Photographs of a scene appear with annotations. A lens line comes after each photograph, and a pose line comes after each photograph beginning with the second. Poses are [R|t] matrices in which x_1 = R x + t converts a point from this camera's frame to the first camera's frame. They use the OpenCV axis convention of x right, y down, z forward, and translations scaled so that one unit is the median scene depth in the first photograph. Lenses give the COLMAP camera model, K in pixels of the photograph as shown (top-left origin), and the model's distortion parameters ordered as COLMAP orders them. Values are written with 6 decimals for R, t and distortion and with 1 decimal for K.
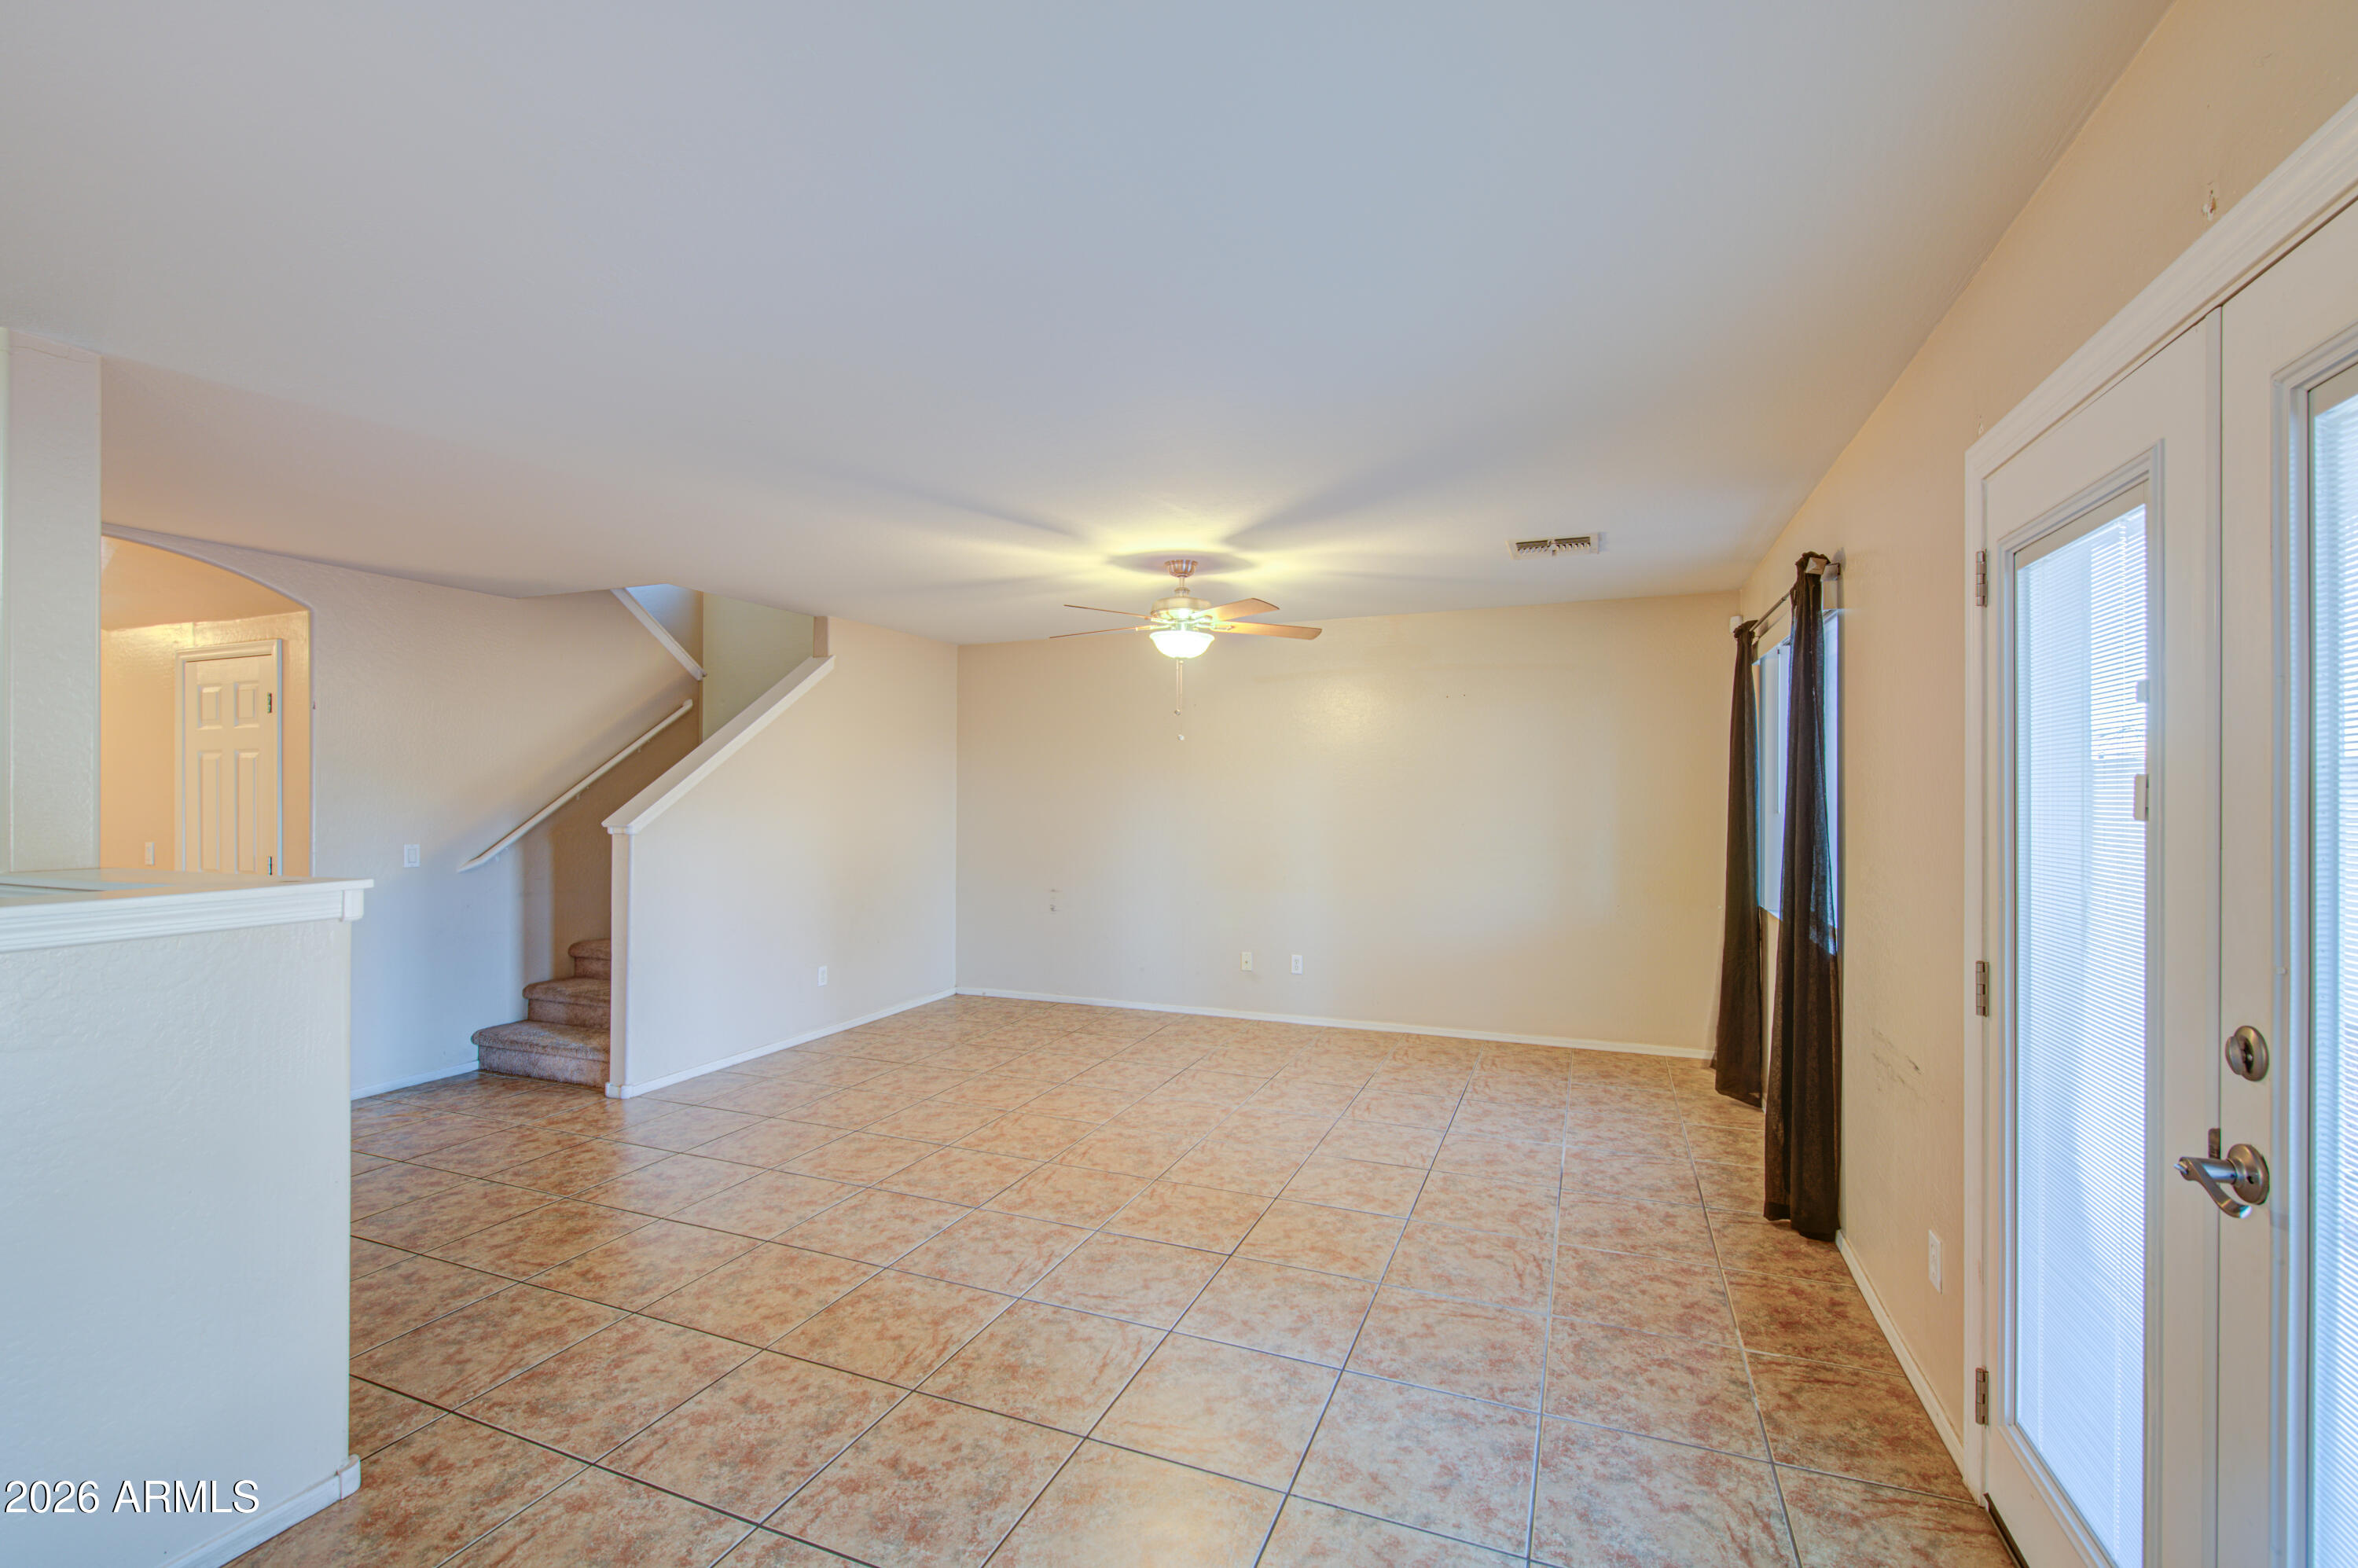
lens RADIAL K [[975.3, 0, 1207.2], [0, 975.3, 802.4], [0, 0, 1]] dist [-0.003930, -0.000415]
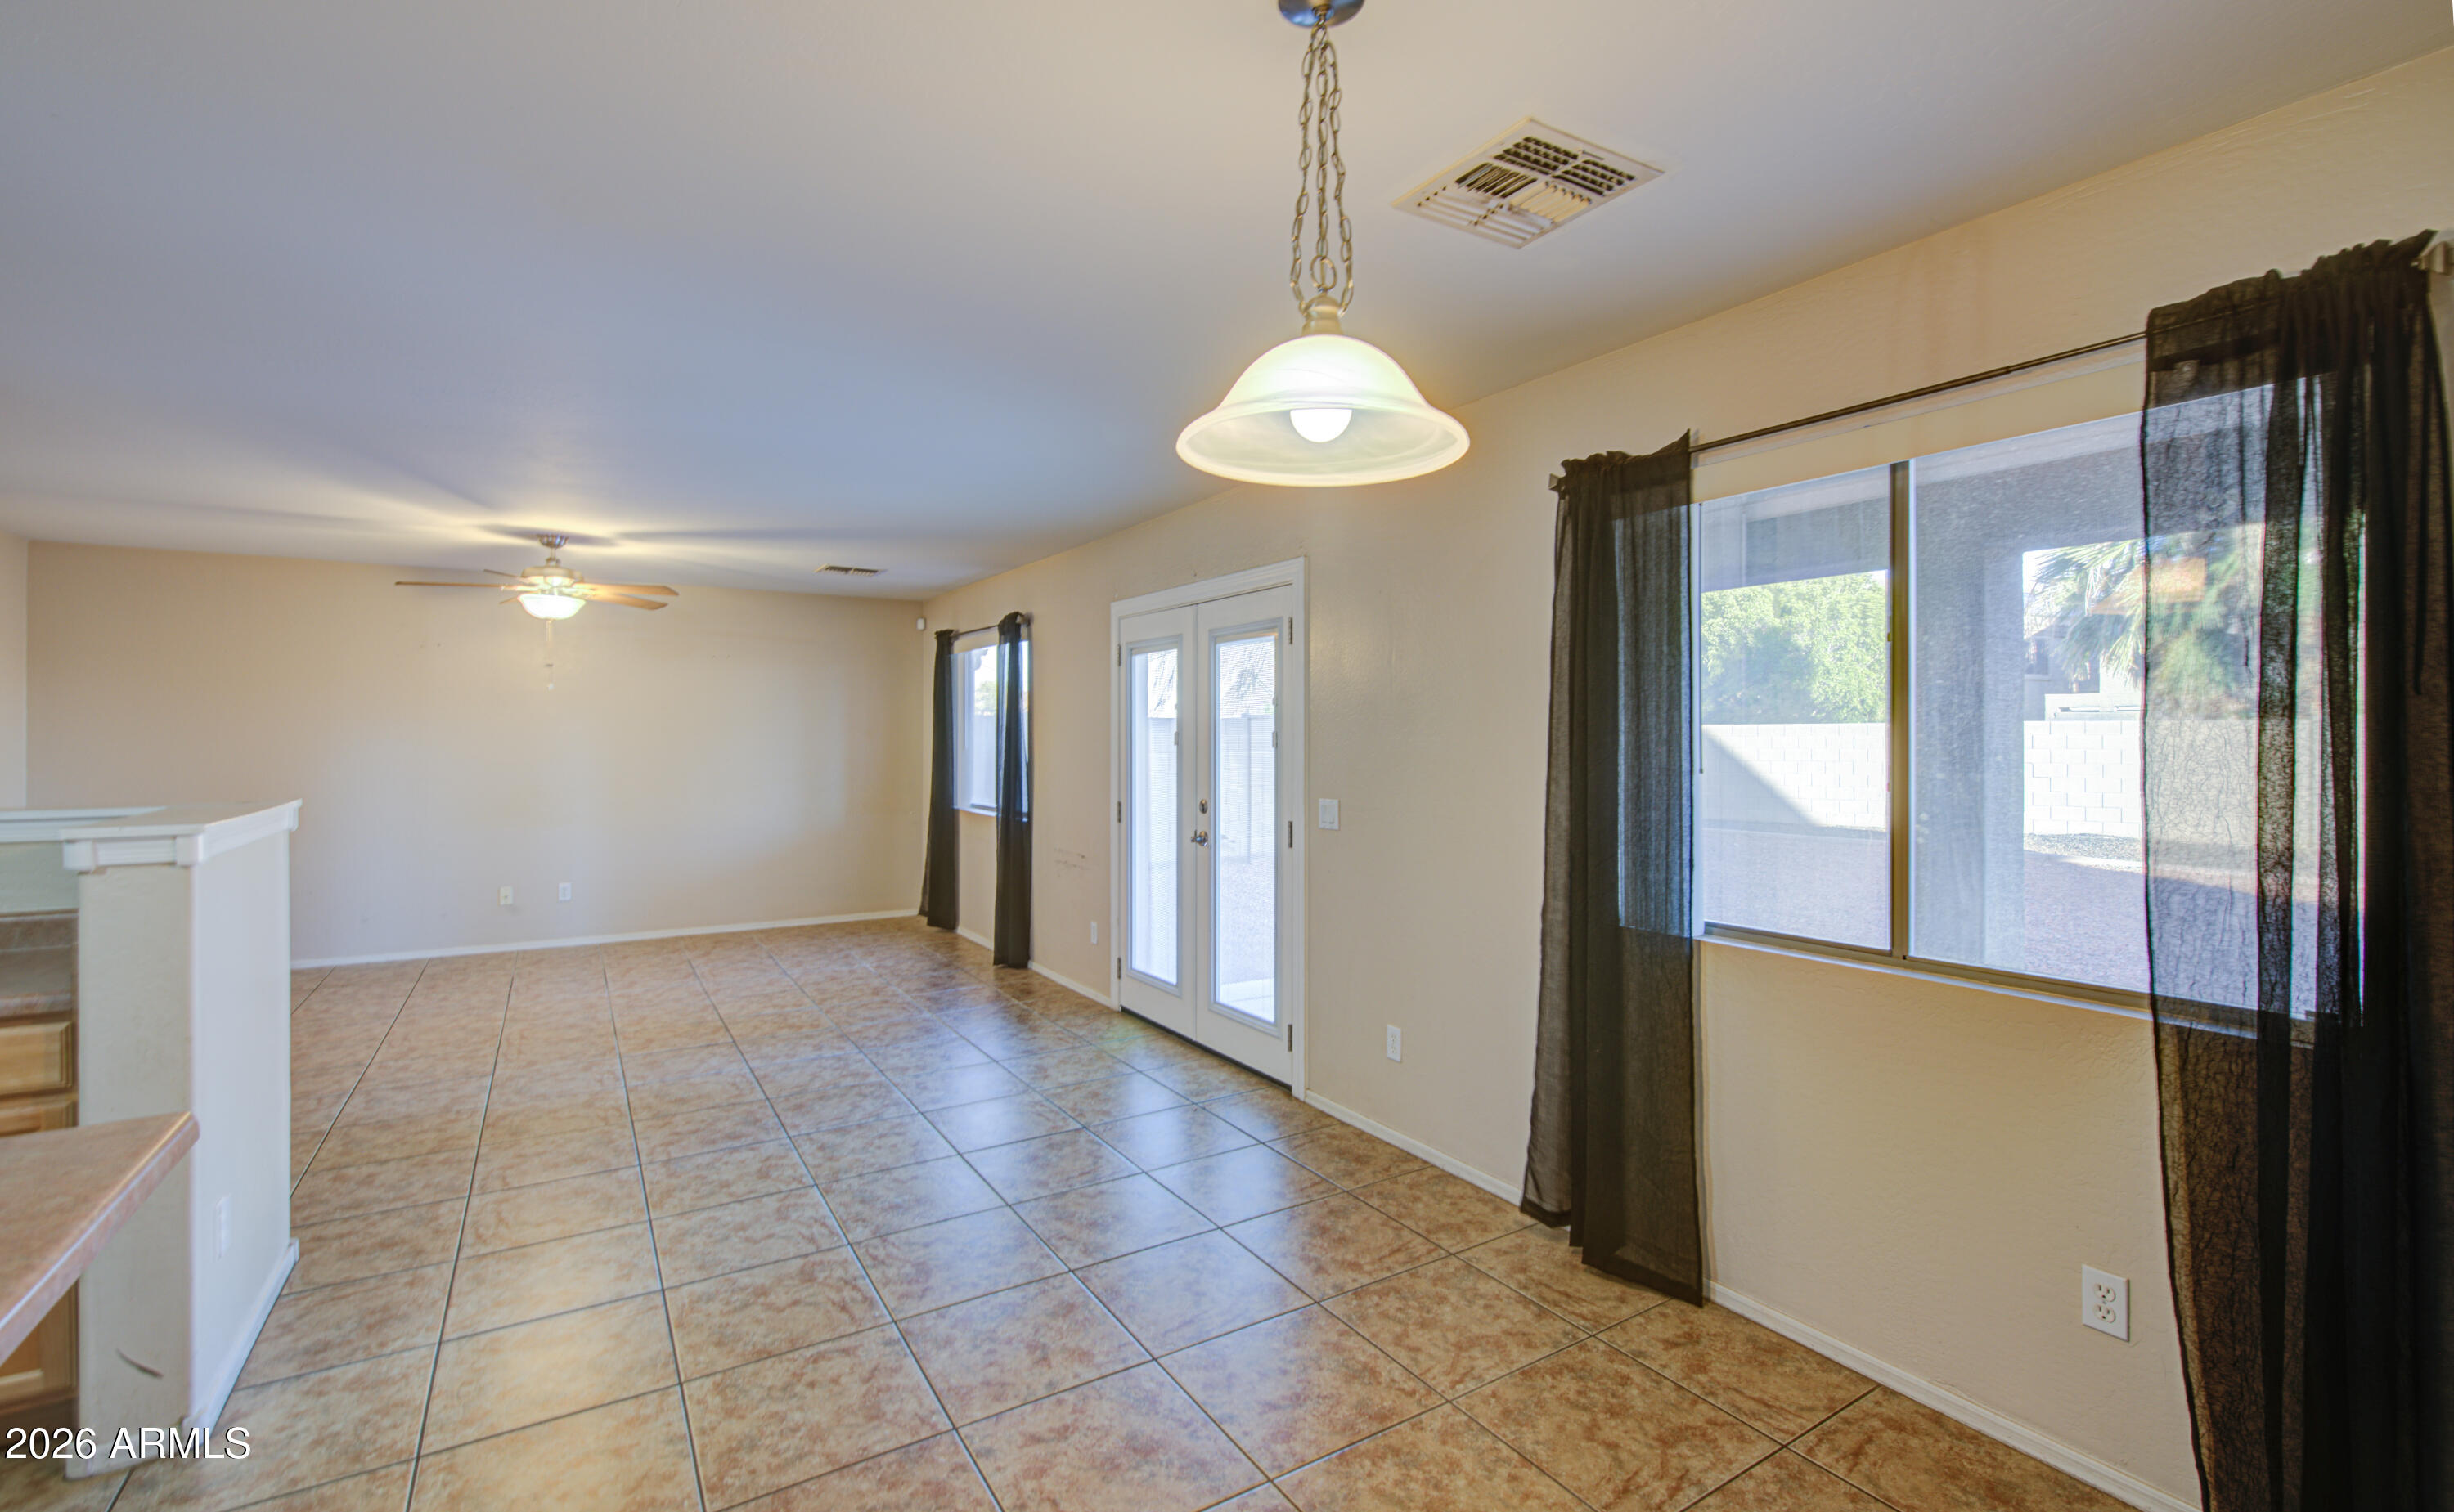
lens RADIAL K [[1051.1, 0, 1210.8], [0, 1051.1, 736.0], [0, 0, 1]] dist [-0.010473, -0.000443]
pose [[0.600732, 0.003569, 0.799443, -0.735763], [0.003565, 0.999968, -0.007143, 0.005684], [-0.799443, 0.007140, 0.600700, -0.499988]]
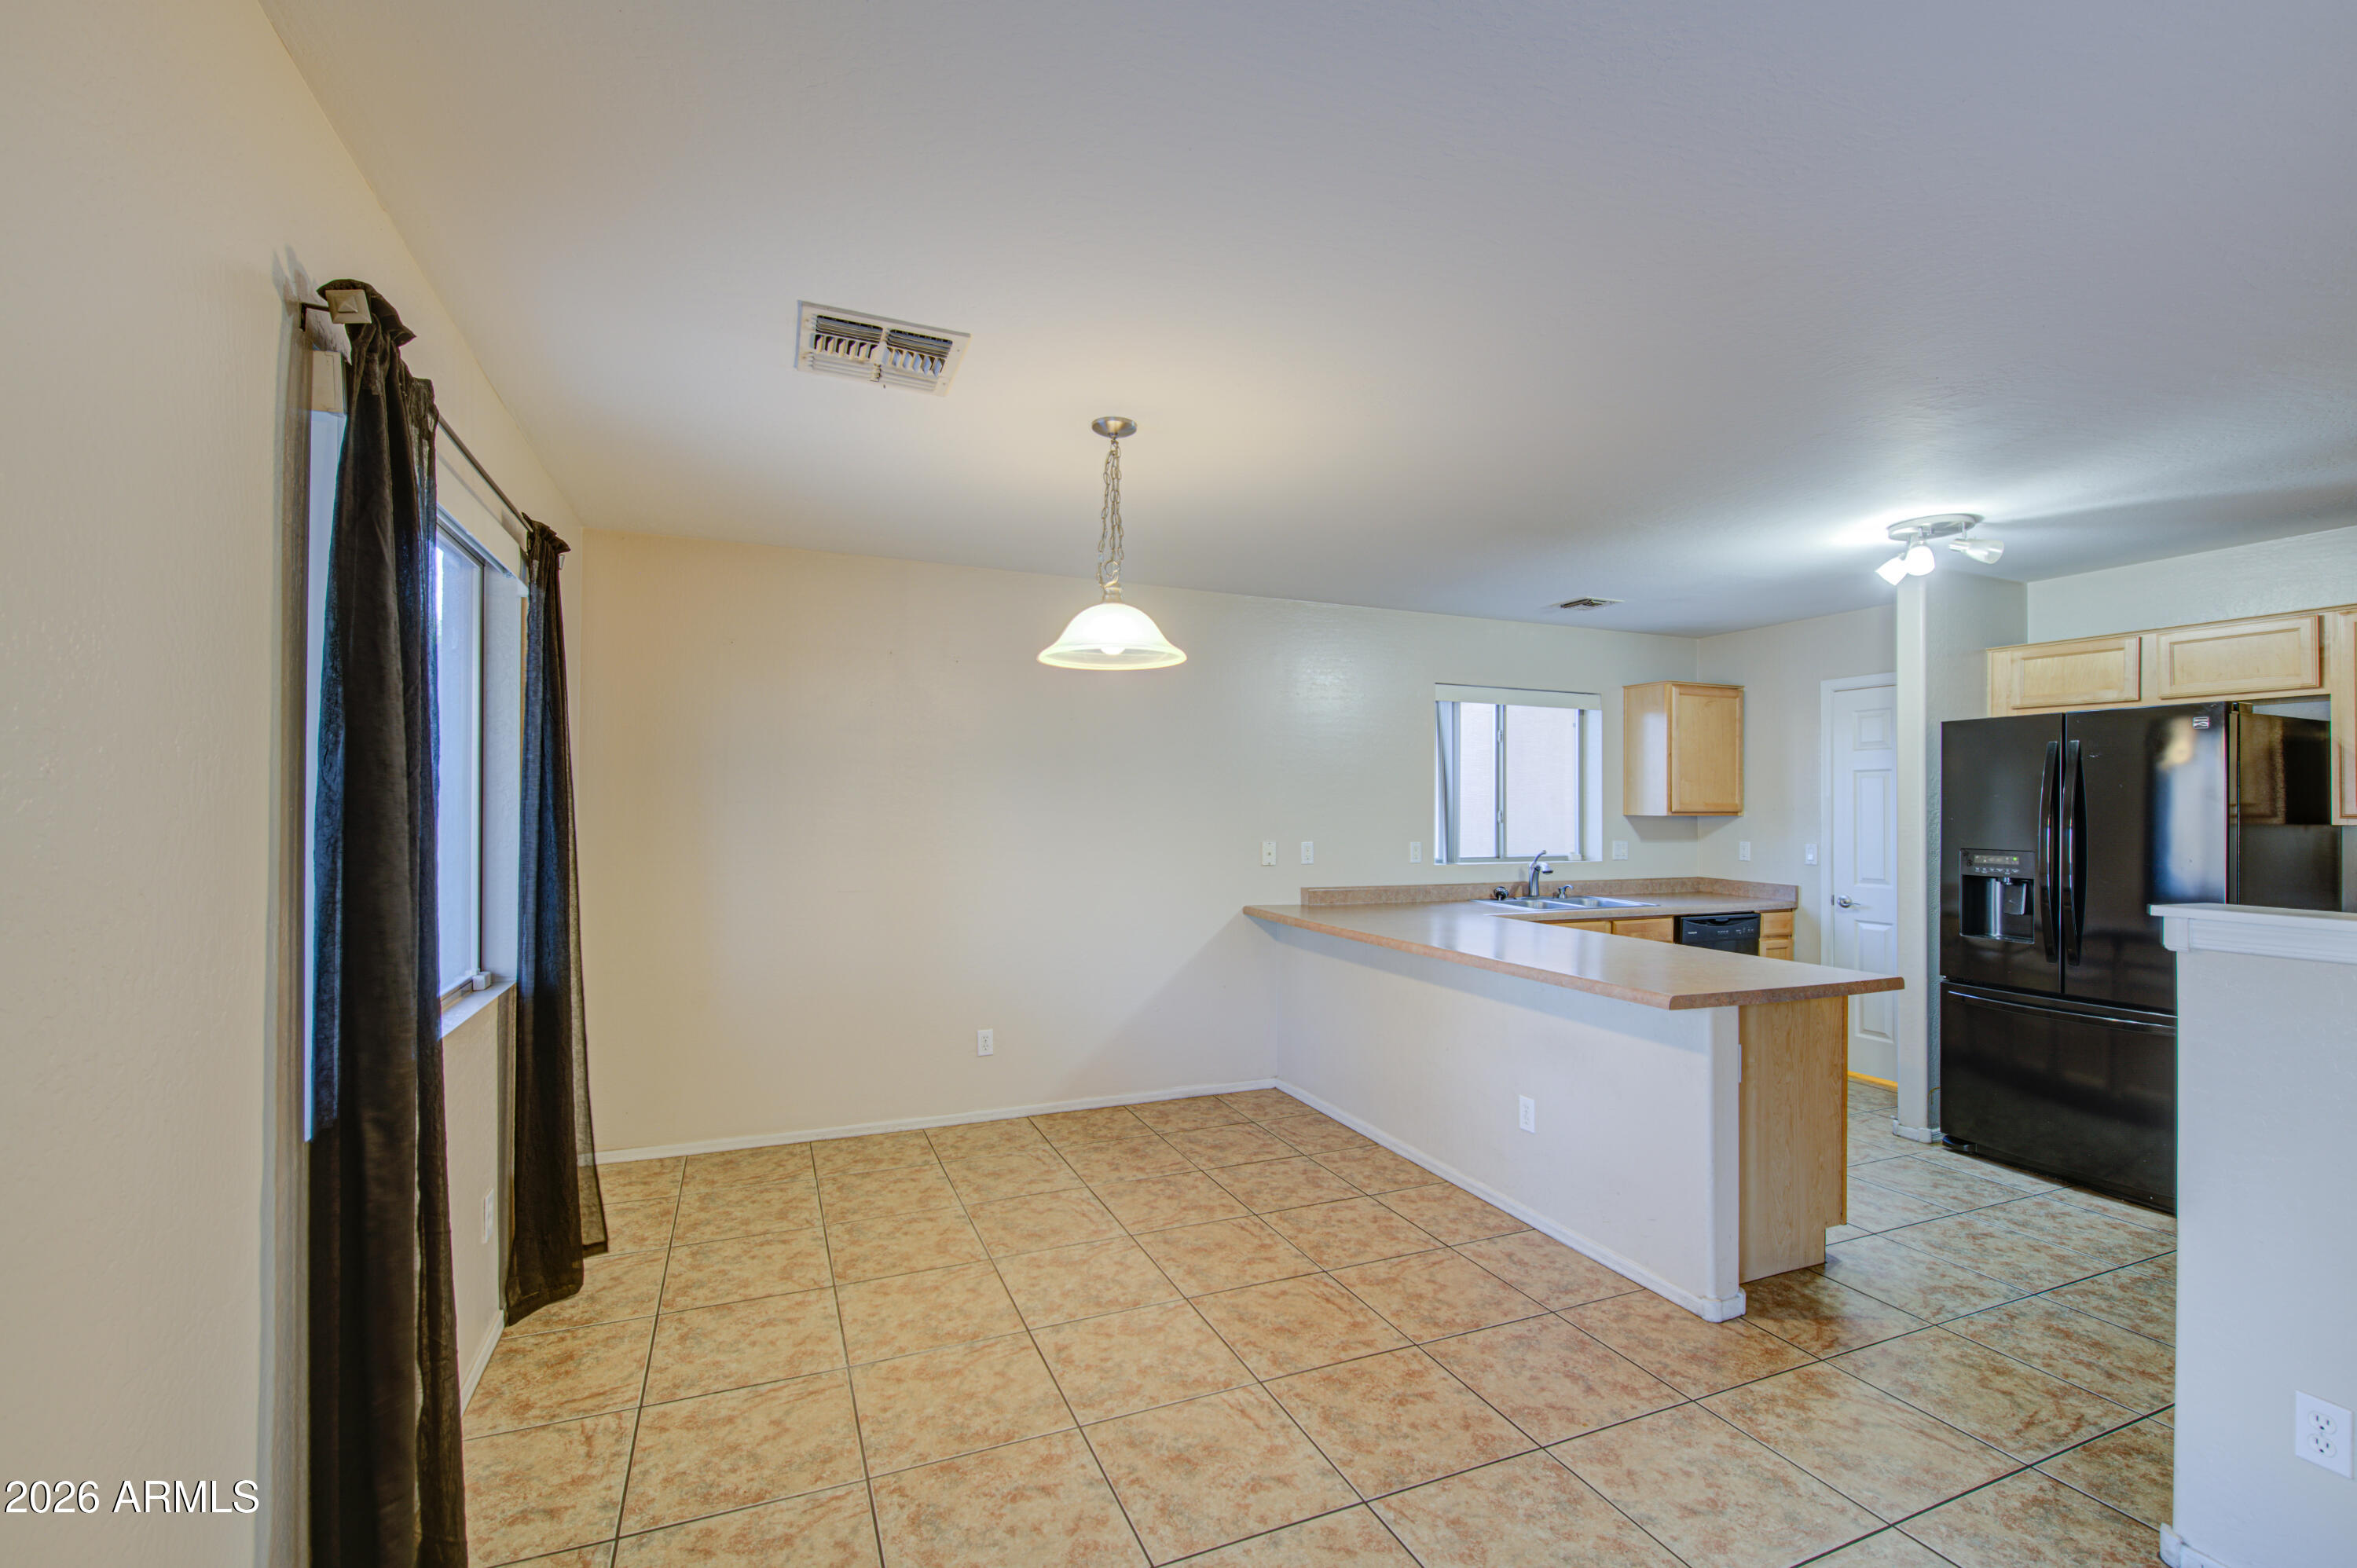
lens RADIAL K [[1022.7, 0, 1185.1], [0, 1022.7, 793.4], [0, 0, 1]] dist [0.002696, -0.003562]
pose [[-0.711230, -0.012425, -0.702850, 0.185783], [-0.010113, 0.999921, -0.007443, -0.003813], [0.702887, 0.001815, -0.711299, 0.359872]]
